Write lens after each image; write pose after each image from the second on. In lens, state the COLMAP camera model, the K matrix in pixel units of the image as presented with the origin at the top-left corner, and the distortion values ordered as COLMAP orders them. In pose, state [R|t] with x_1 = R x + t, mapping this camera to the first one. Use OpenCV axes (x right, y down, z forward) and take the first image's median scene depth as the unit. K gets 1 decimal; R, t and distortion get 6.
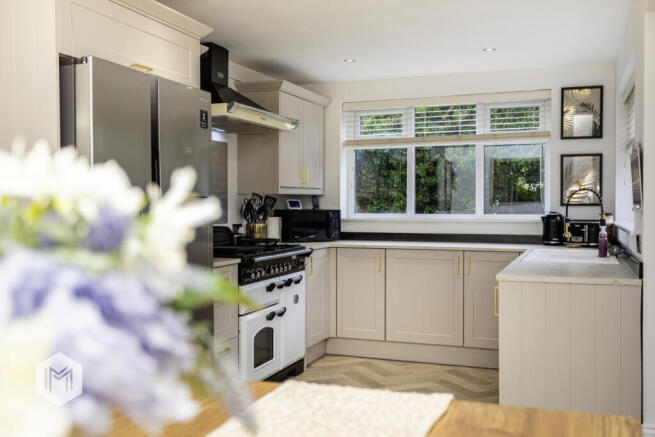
lens RADIAL K [[655.2, 0, 327.5], [0, 655.2, 217.8], [0, 0, 1]] dist [0.011602, -0.006174]
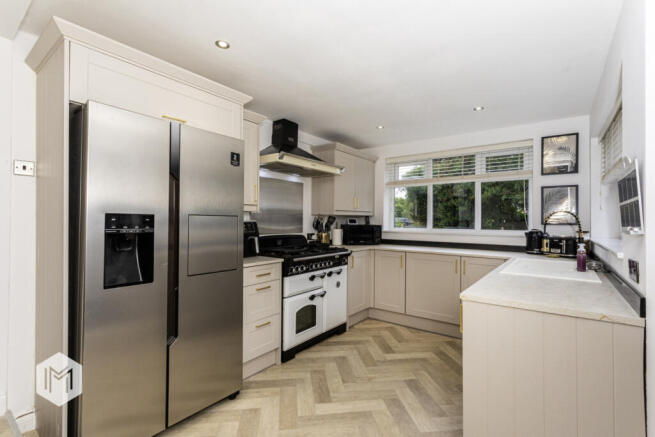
lens RADIAL K [[305.9, 0, 327.5], [0, 305.9, 218.5], [0, 0, 1]] dist [0.000737, 0.000699]
pose [[0.960523, 0.007052, -0.278110, 0.115345], [-0.014919, 0.999546, -0.026182, -0.008219], [0.277799, 0.029298, 0.960192, 0.292735]]
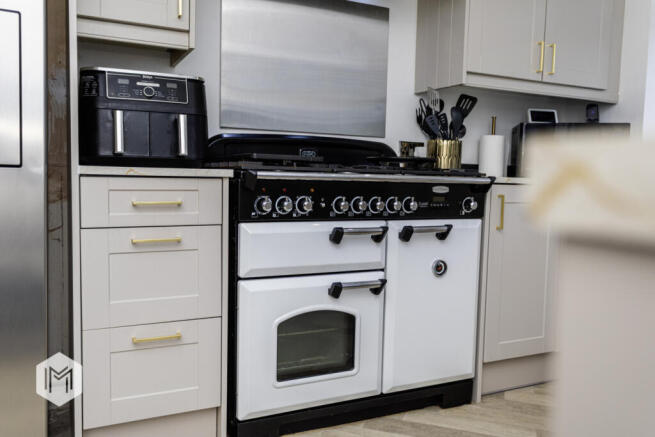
lens RADIAL K [[552.5, 0, 327.5], [0, 552.5, 218.5], [0, 0, 1]] dist [0.000944, 0.000245]
pose [[0.737053, 0.068415, -0.672363, 0.171313], [-0.036608, 0.997444, 0.061363, 0.055282], [0.674843, -0.020614, 0.737674, 0.567173]]
